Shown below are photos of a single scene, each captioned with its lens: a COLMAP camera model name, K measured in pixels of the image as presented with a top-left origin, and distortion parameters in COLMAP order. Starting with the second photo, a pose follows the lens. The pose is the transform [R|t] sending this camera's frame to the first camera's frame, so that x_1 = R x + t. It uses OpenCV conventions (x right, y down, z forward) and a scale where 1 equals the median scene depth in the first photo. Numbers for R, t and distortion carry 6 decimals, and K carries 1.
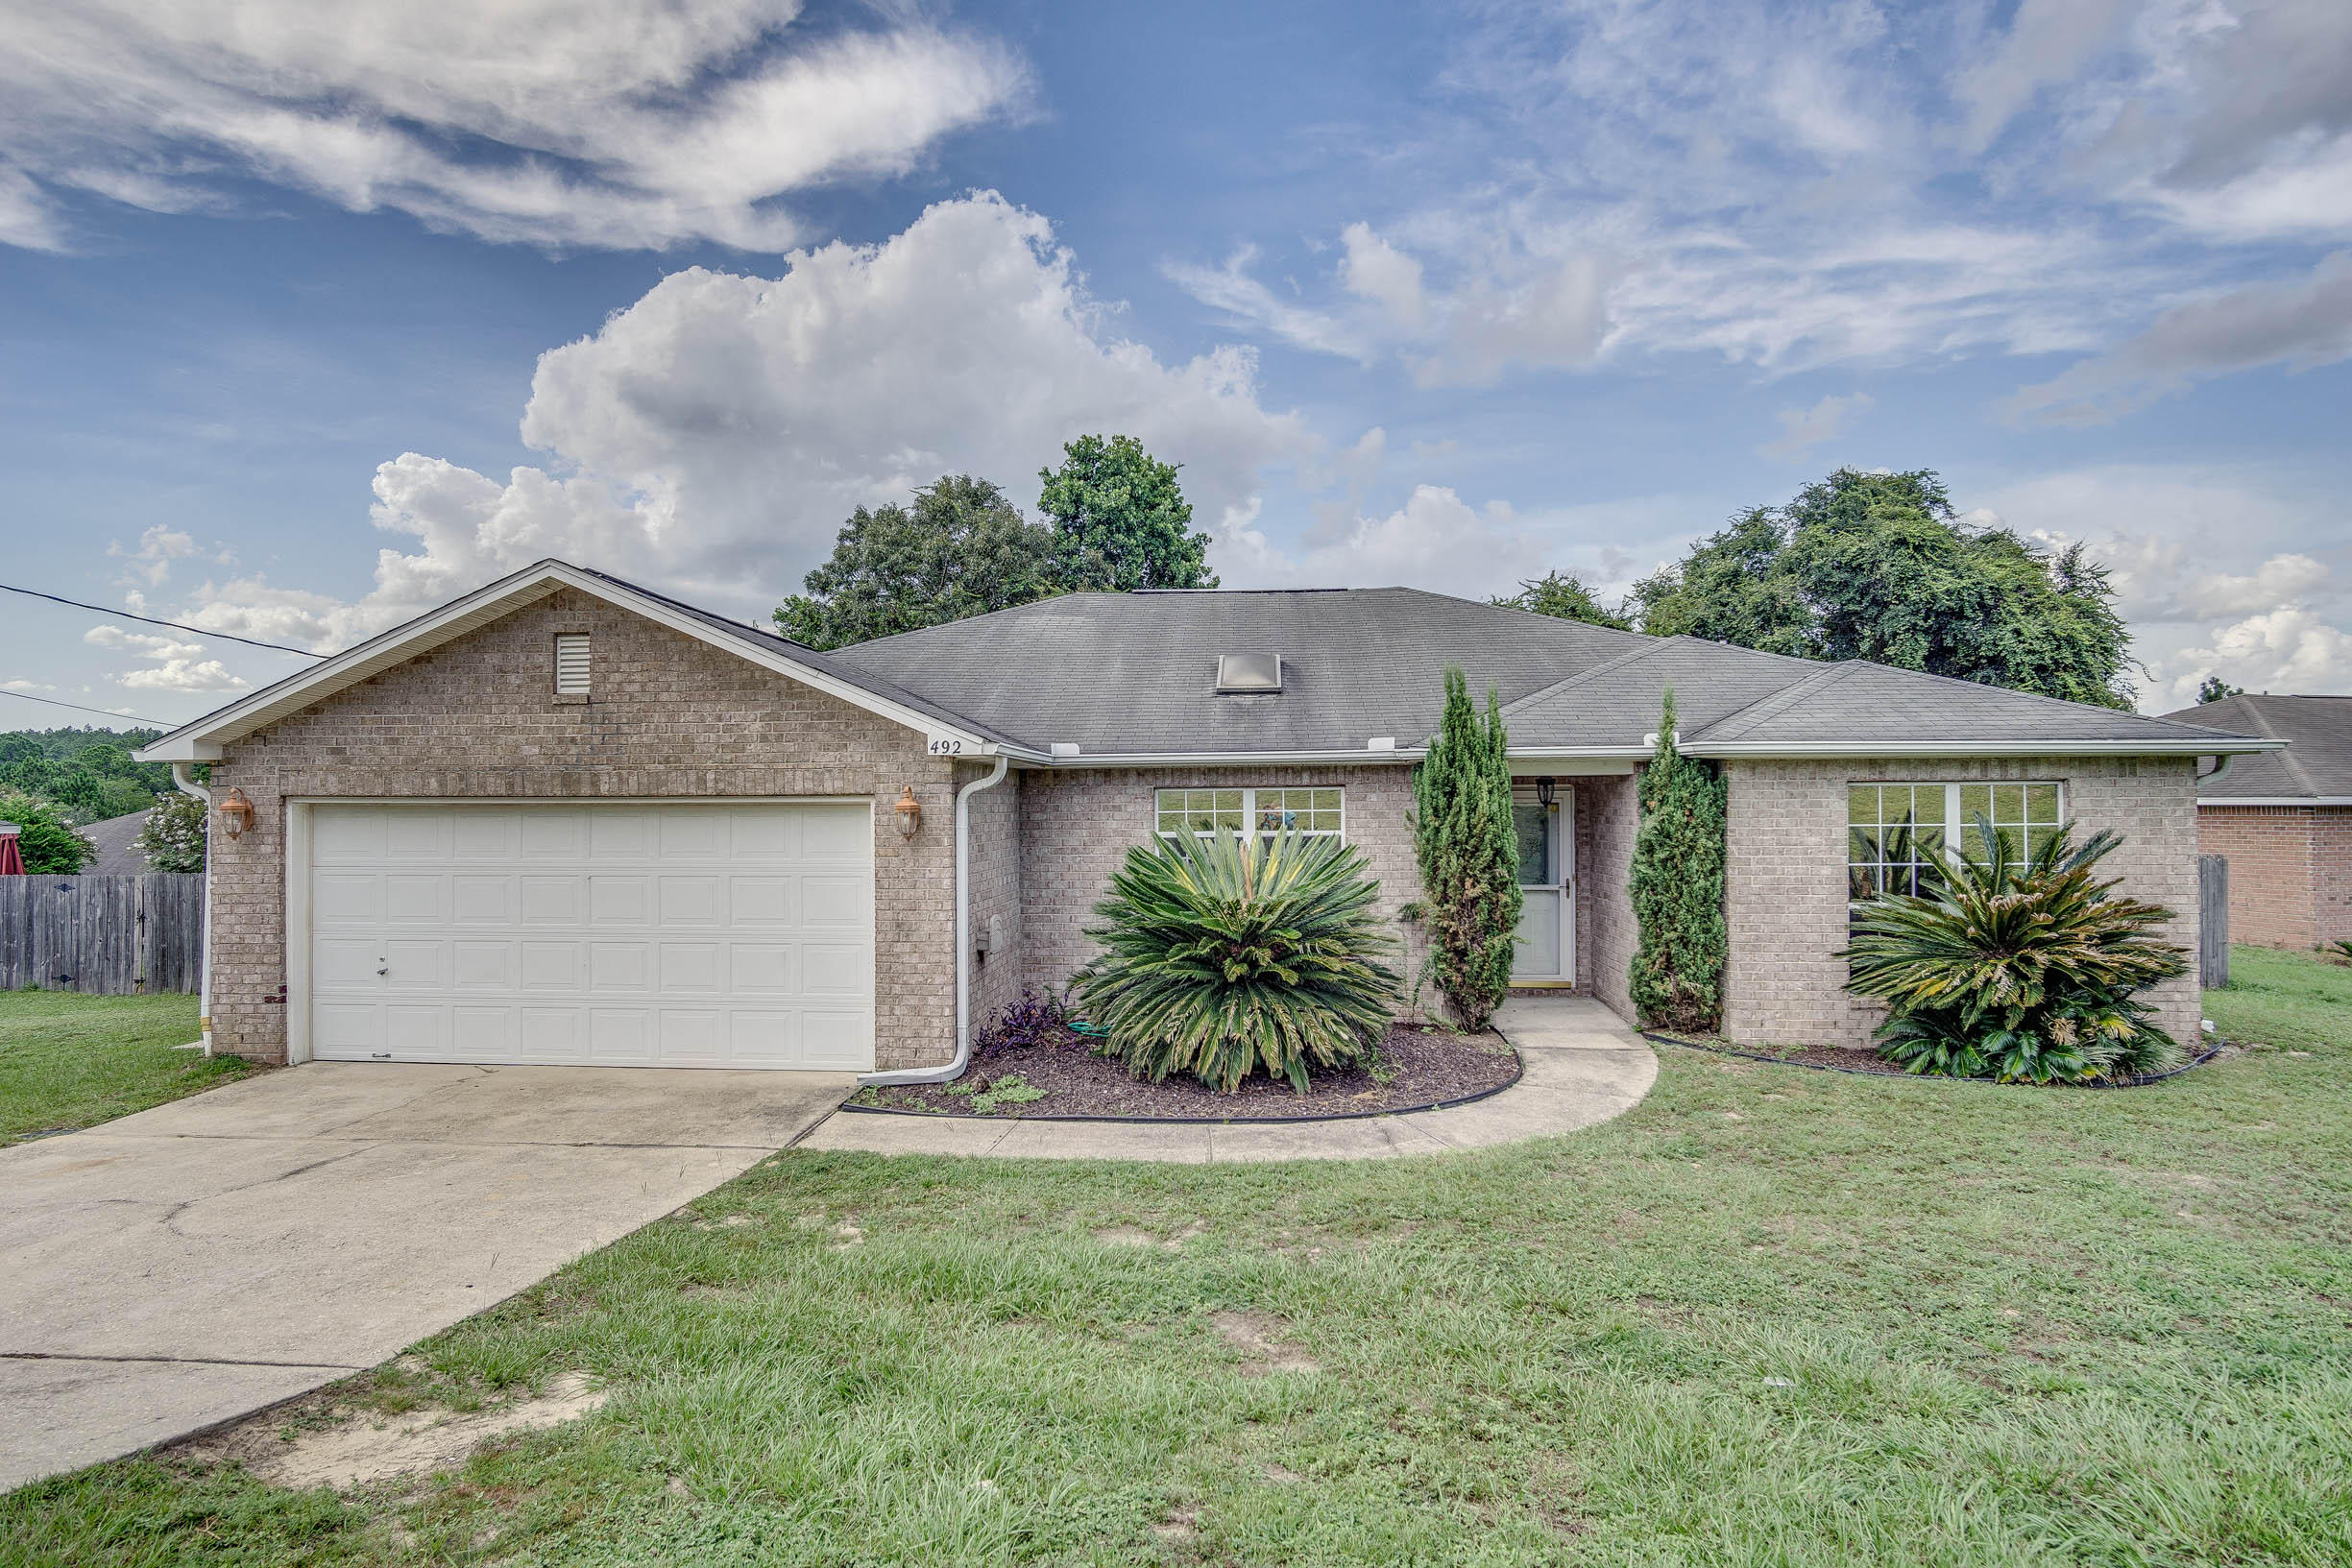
lens RADIAL K [[1294.1, 0, 1141.0], [0, 1294.1, 779.4], [0, 0, 1]] dist [-0.032104, 0.001596]
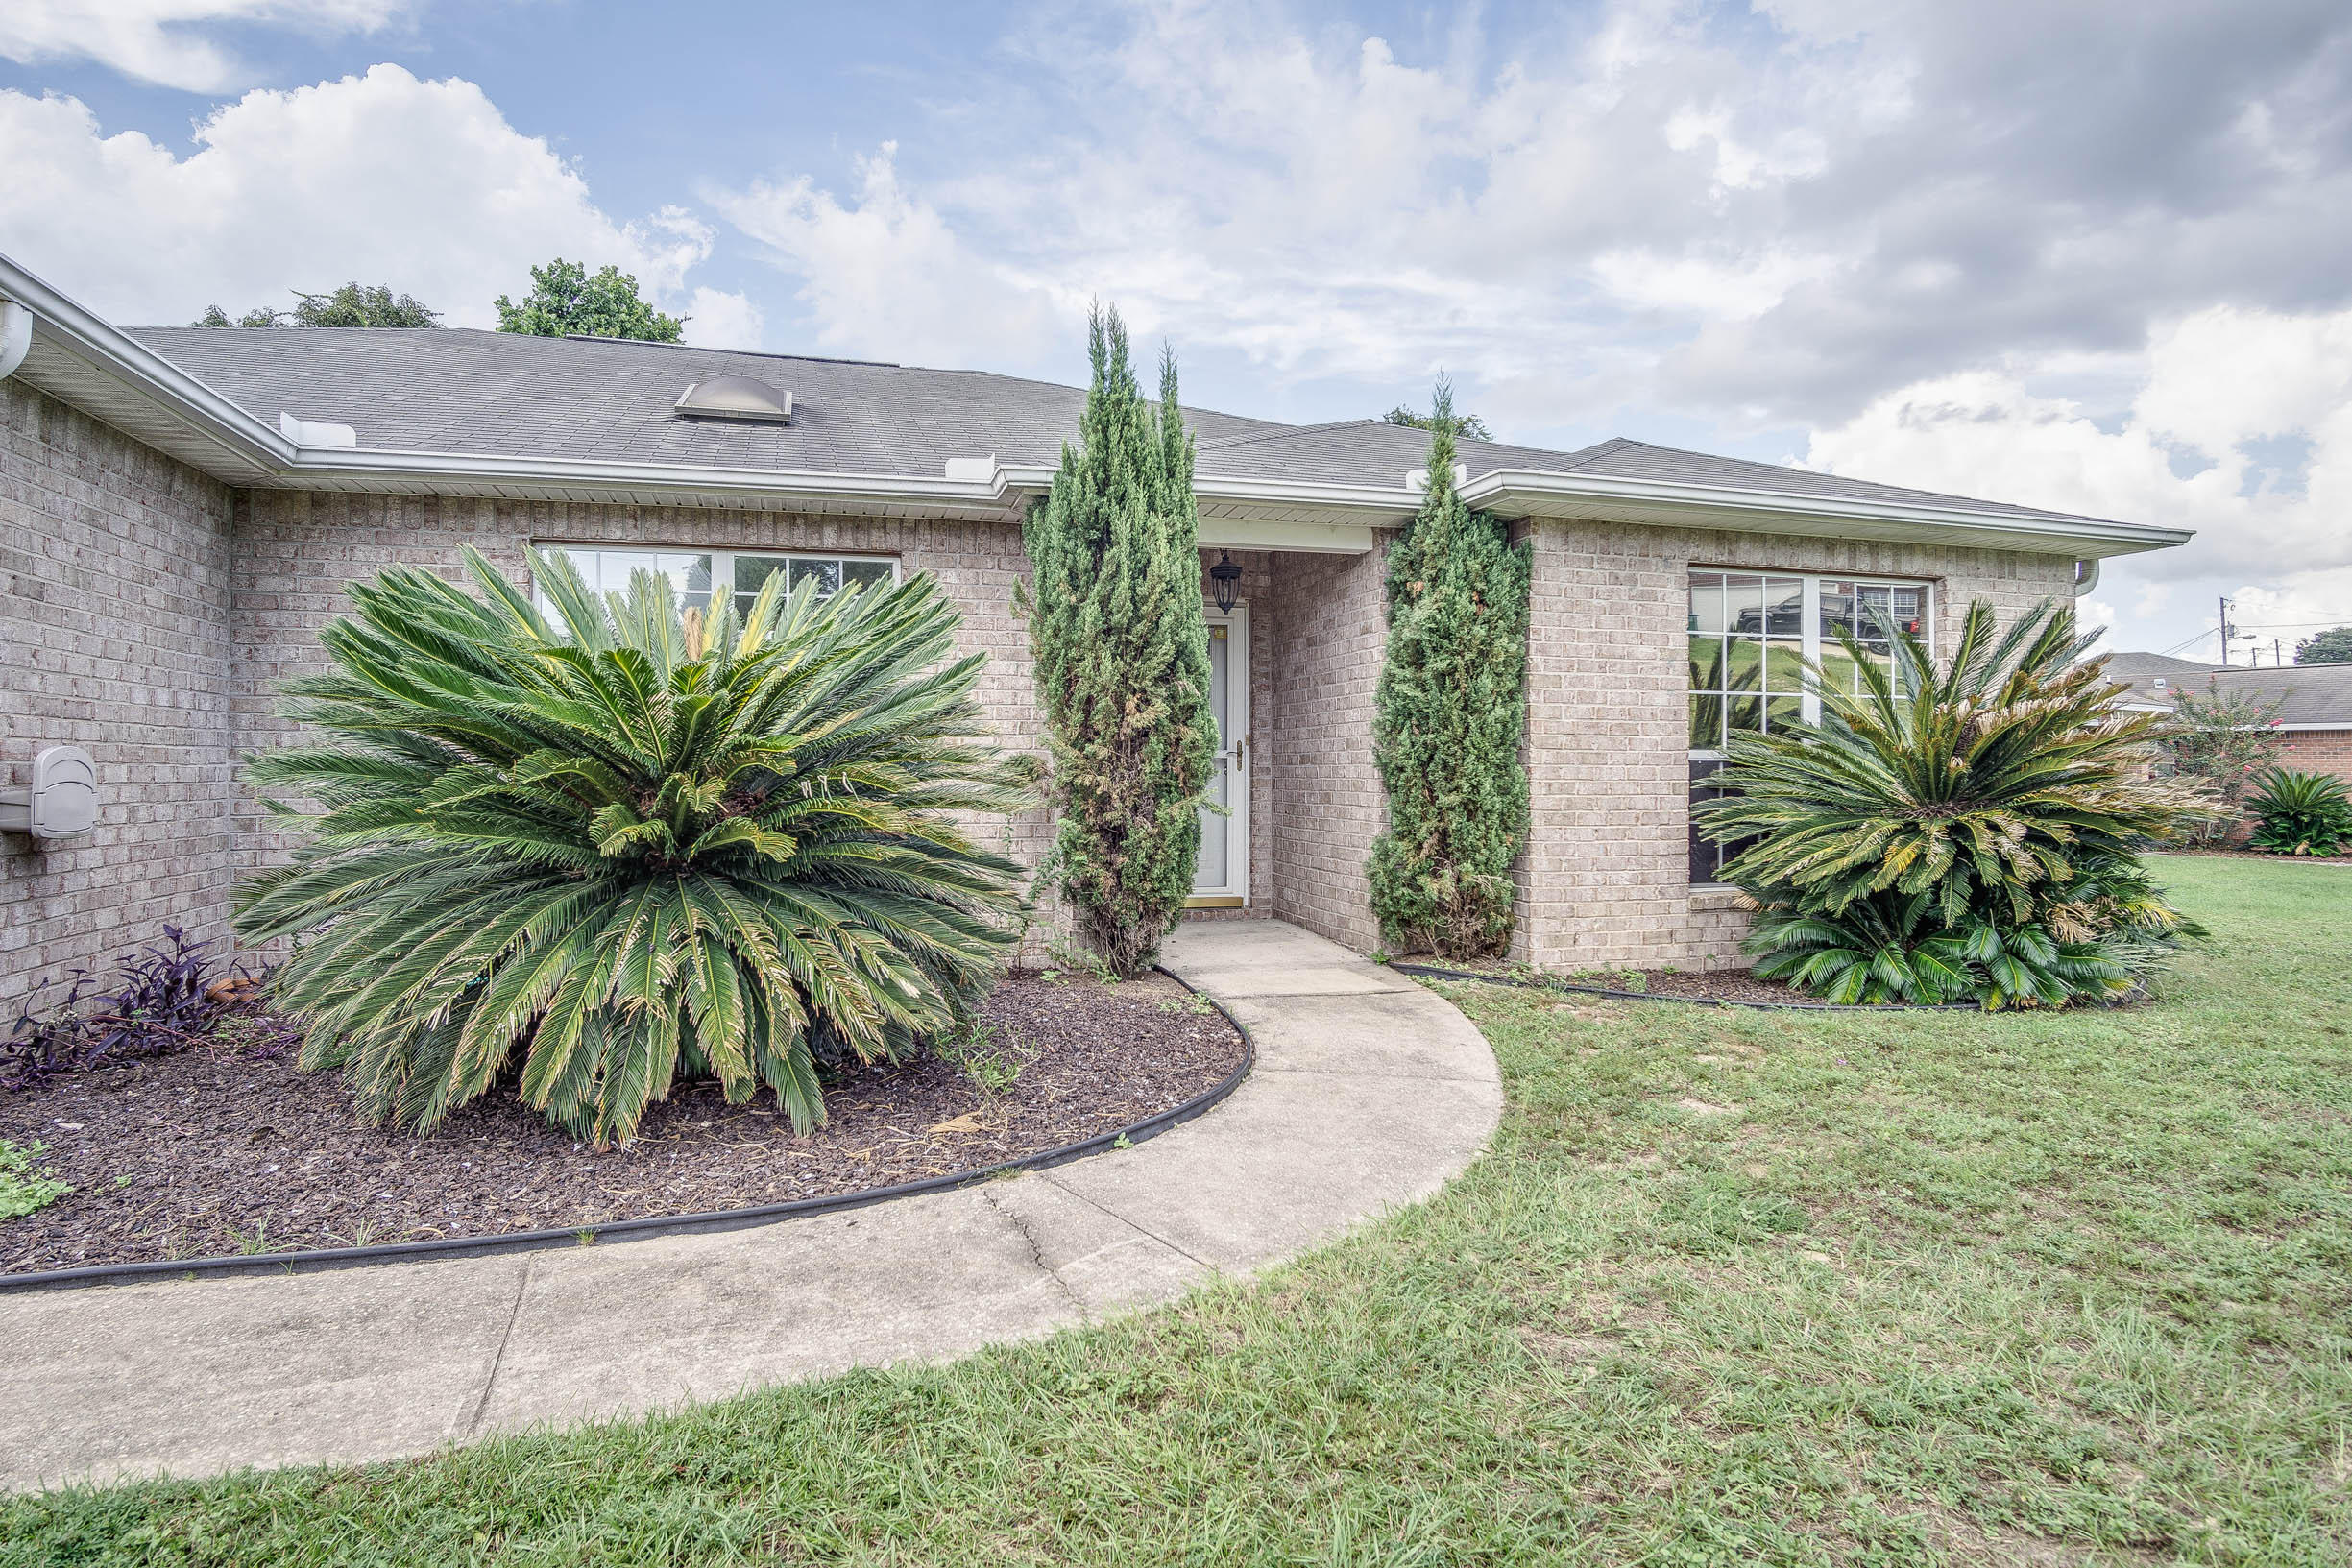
lens RADIAL K [[1323.5, 0, 1189.9], [0, 1323.5, 772.4], [0, 0, 1]] dist [-0.035784, 0.000360]
pose [[0.926388, 0.007542, 0.376495, 0.065816], [-0.016461, 0.999655, 0.020481, 0.097797], [-0.376210, -0.025171, 0.926192, 0.471852]]
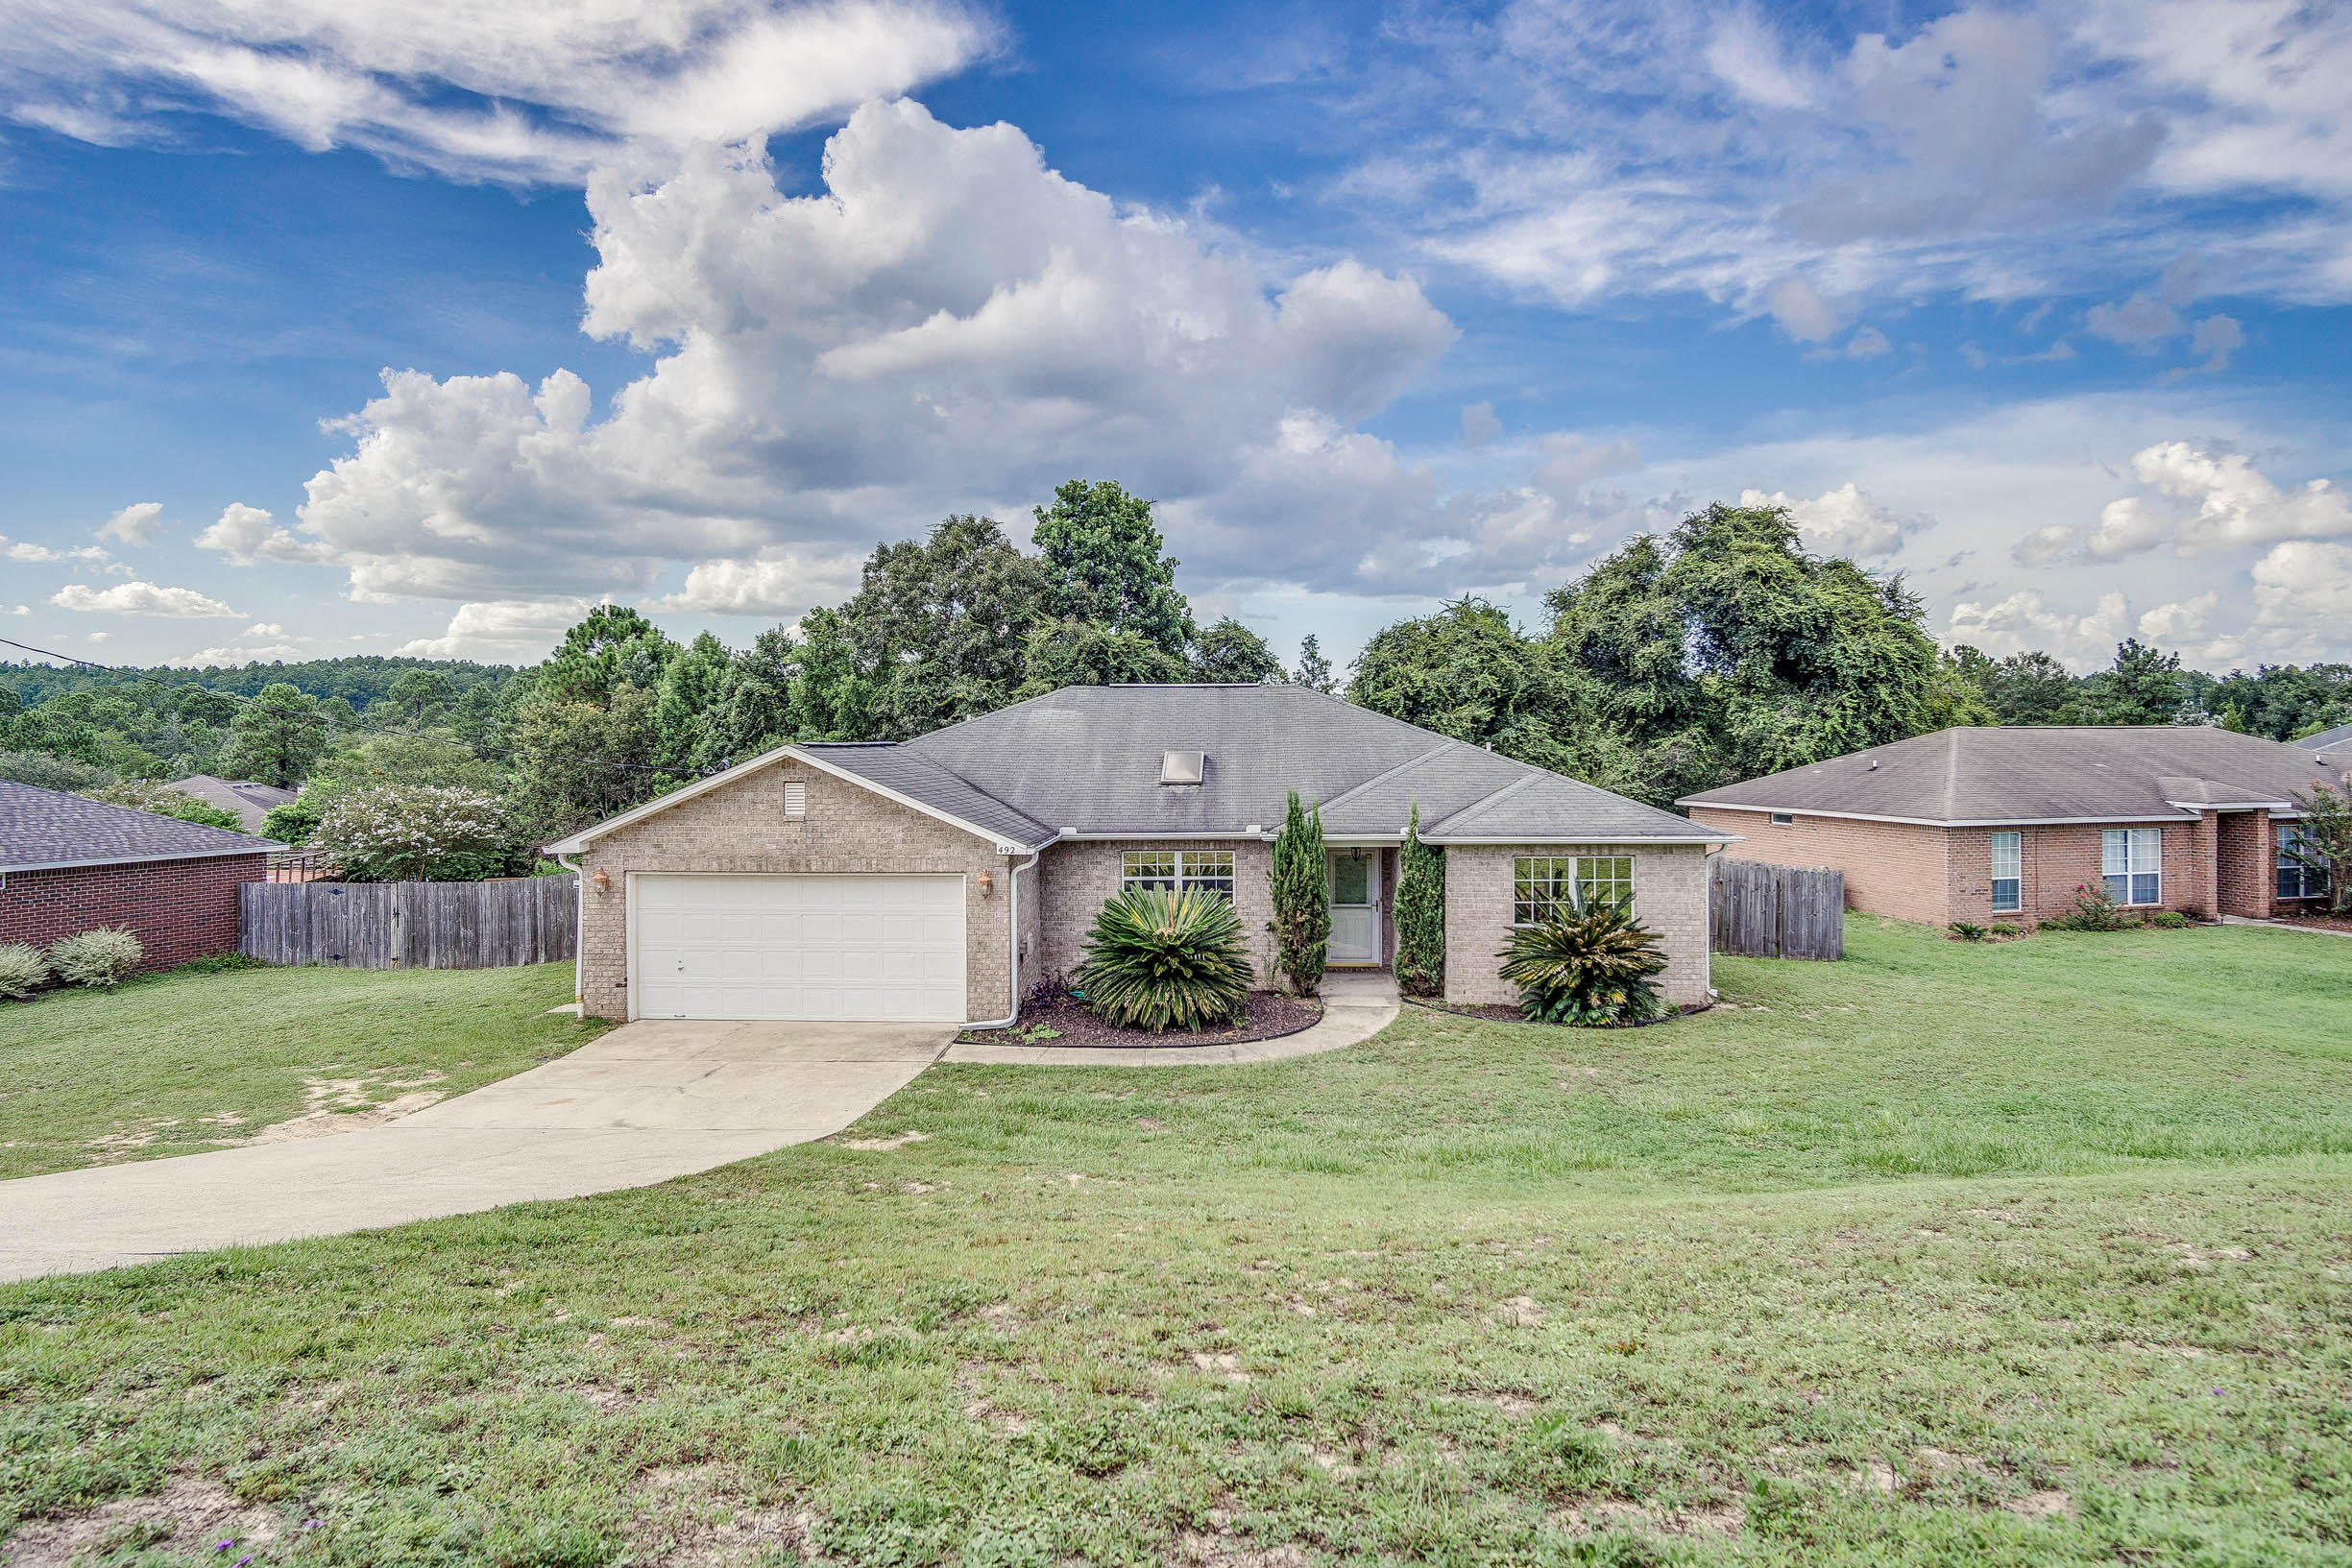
lens RADIAL K [[1267.3, 0, 1161.9], [0, 1267.3, 779.3], [0, 0, 1]] dist [-0.037851, 0.009530]
pose [[0.999548, -0.001724, 0.030015, 0.015644], [0.000460, 0.999114, 0.042092, -0.175790], [-0.030061, -0.042059, 0.998663, -0.712110]]
